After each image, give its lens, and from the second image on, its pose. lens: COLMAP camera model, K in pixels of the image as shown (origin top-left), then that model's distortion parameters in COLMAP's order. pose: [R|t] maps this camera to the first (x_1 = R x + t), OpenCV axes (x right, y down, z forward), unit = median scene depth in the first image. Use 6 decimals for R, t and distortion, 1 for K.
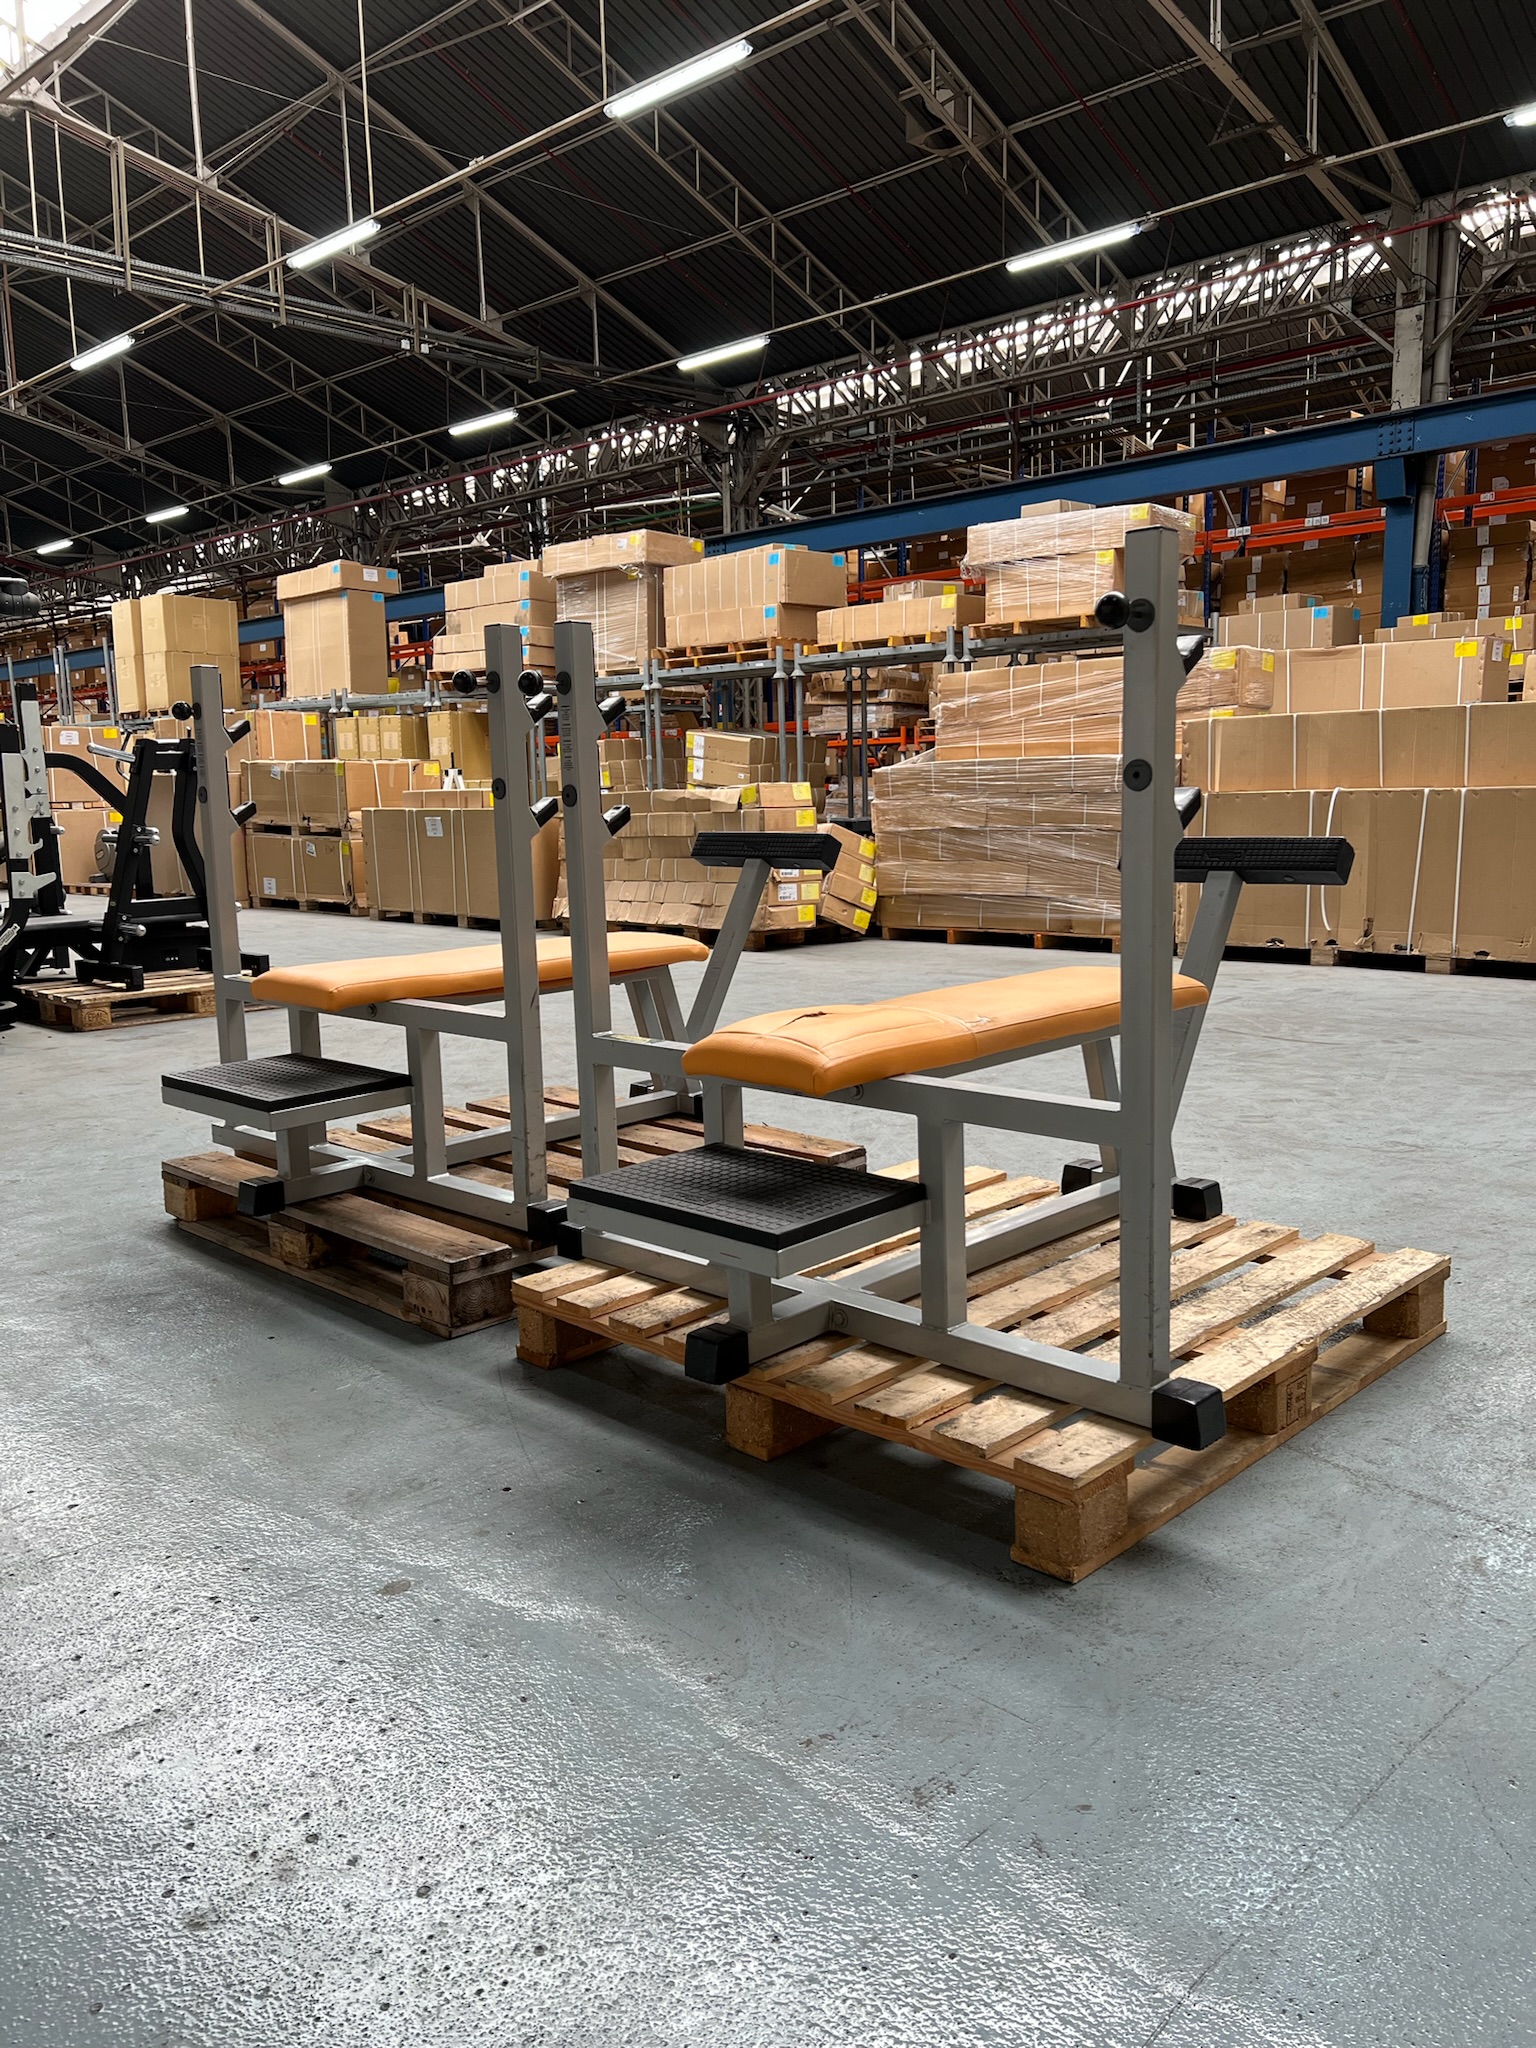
lens RADIAL K [[1537.7, 0, 770.1], [0, 1537.7, 1018.2], [0, 0, 1]] dist [0.038596, -0.046049]
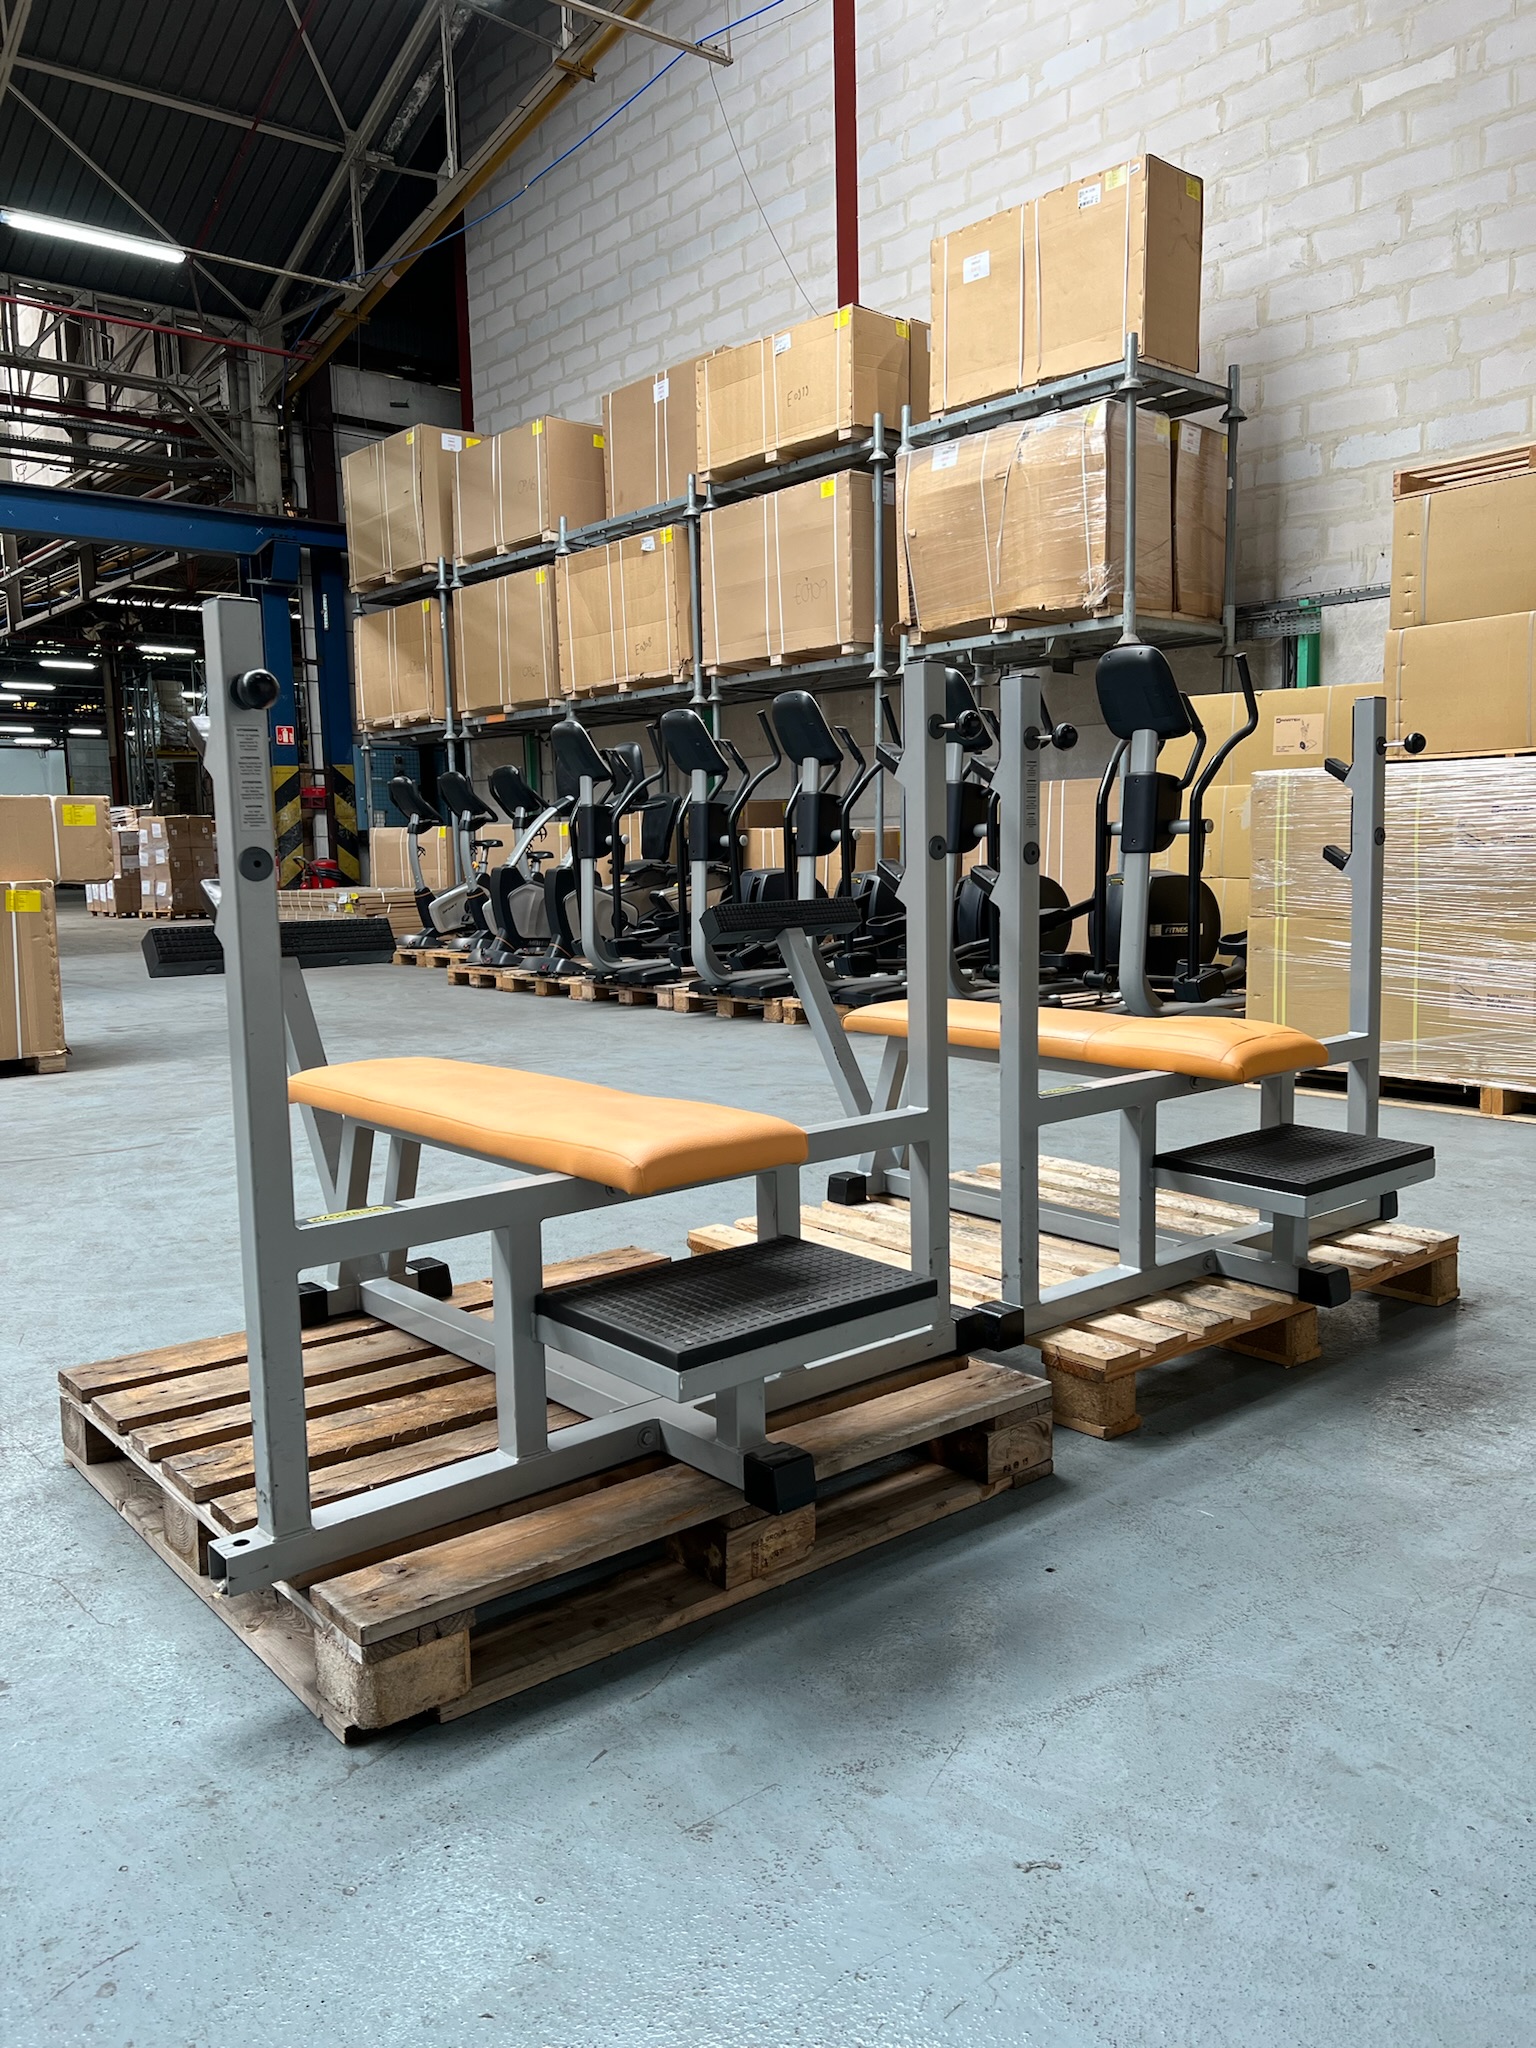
lens RADIAL K [[1537.7, 0, 770.7], [0, 1537.7, 1023.4], [0, 0, 1]] dist [0.038596, -0.046049]
pose [[0.117728, -0.100394, 0.987958, -1.054785], [0.171319, 0.982013, 0.079375, -0.135530], [-0.978156, 0.159912, 0.132810, 0.996118]]
